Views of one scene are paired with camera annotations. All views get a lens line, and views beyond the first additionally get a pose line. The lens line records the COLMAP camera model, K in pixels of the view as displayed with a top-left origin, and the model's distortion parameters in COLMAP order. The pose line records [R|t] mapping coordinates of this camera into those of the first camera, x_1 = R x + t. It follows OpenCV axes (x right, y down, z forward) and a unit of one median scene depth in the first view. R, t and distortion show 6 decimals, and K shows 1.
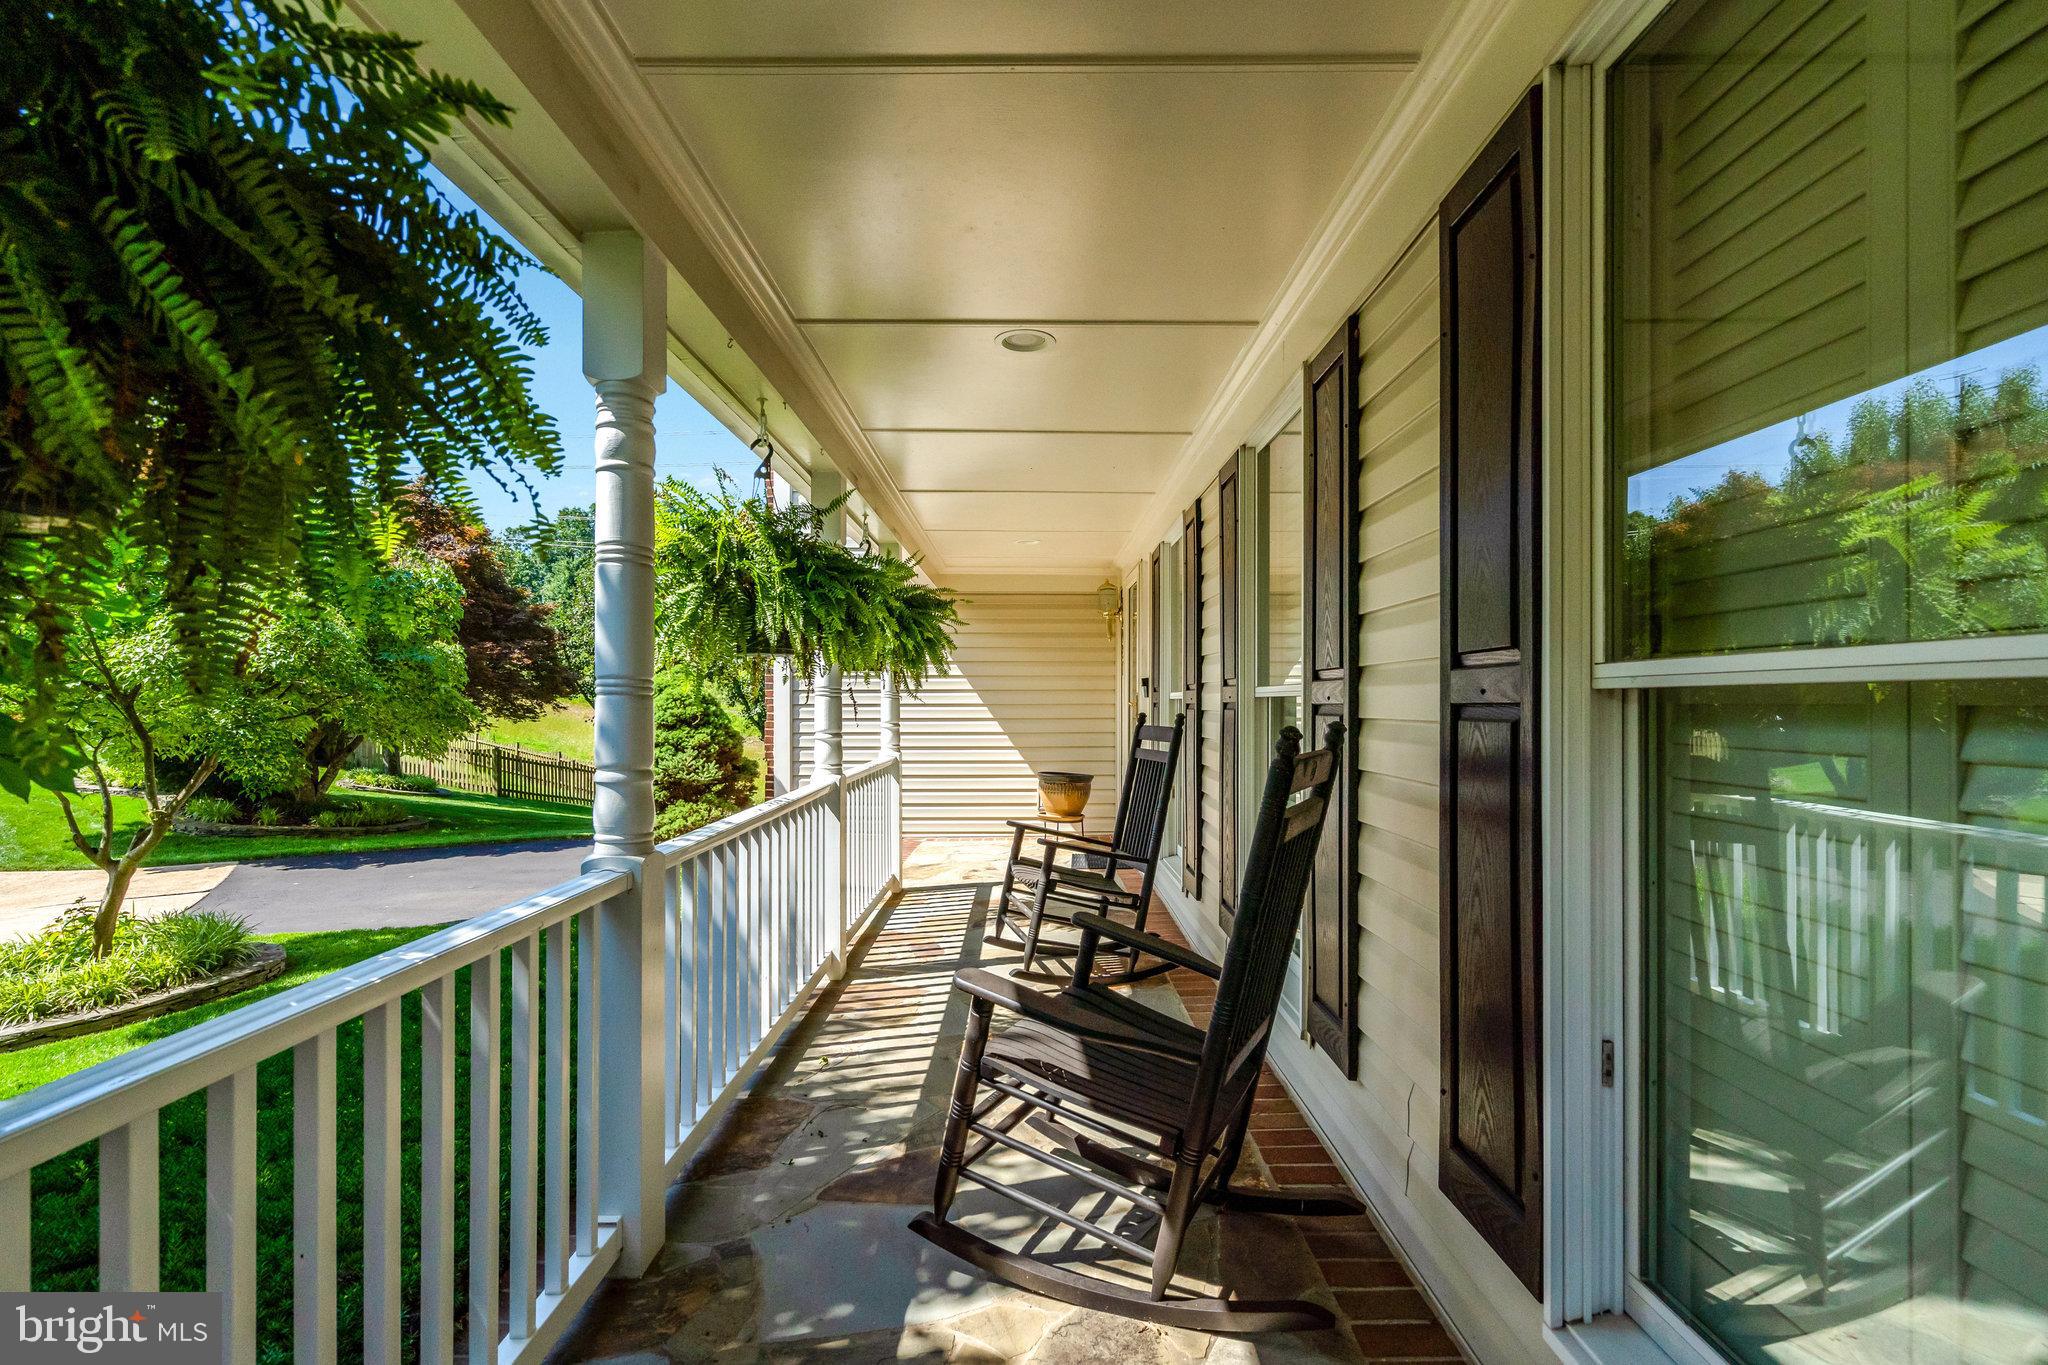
lens RADIAL K [[943.3, 0, 1021.1], [0, 943.3, 695.1], [0, 0, 1]] dist [-0.001007, 0.000042]
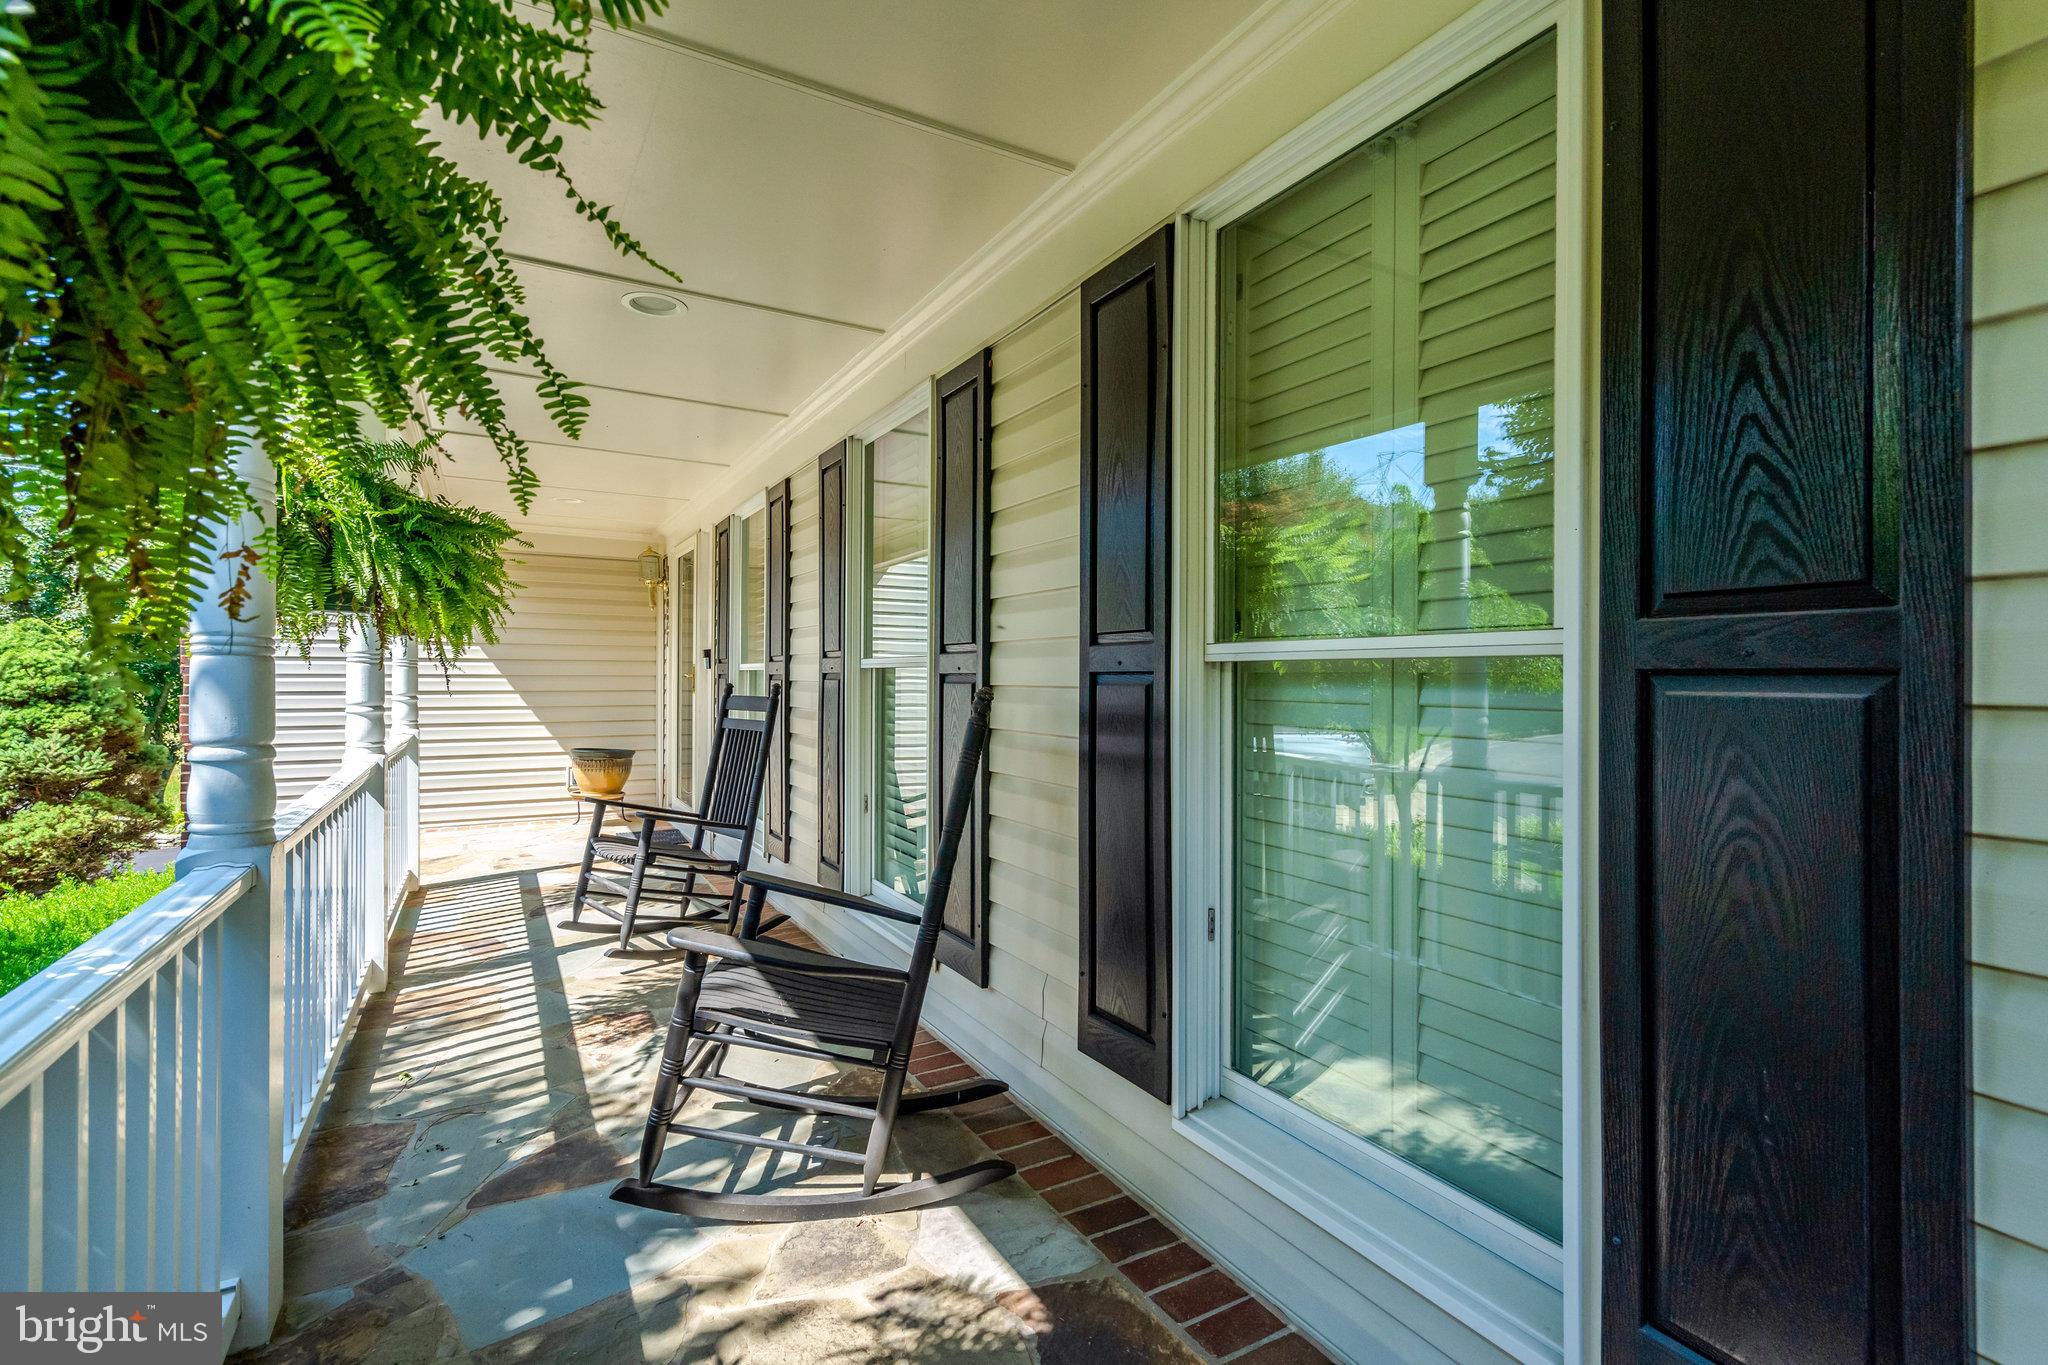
lens RADIAL K [[930.0, 0, 1016.9], [0, 930.0, 671.2], [0, 0, 1]] dist [-0.000987, 0.000686]
pose [[0.872174, 0.007906, 0.489132, -0.155467], [-0.008943, 0.999960, -0.000216, 0.005335], [-0.489115, -0.004186, 0.872210, -0.038369]]
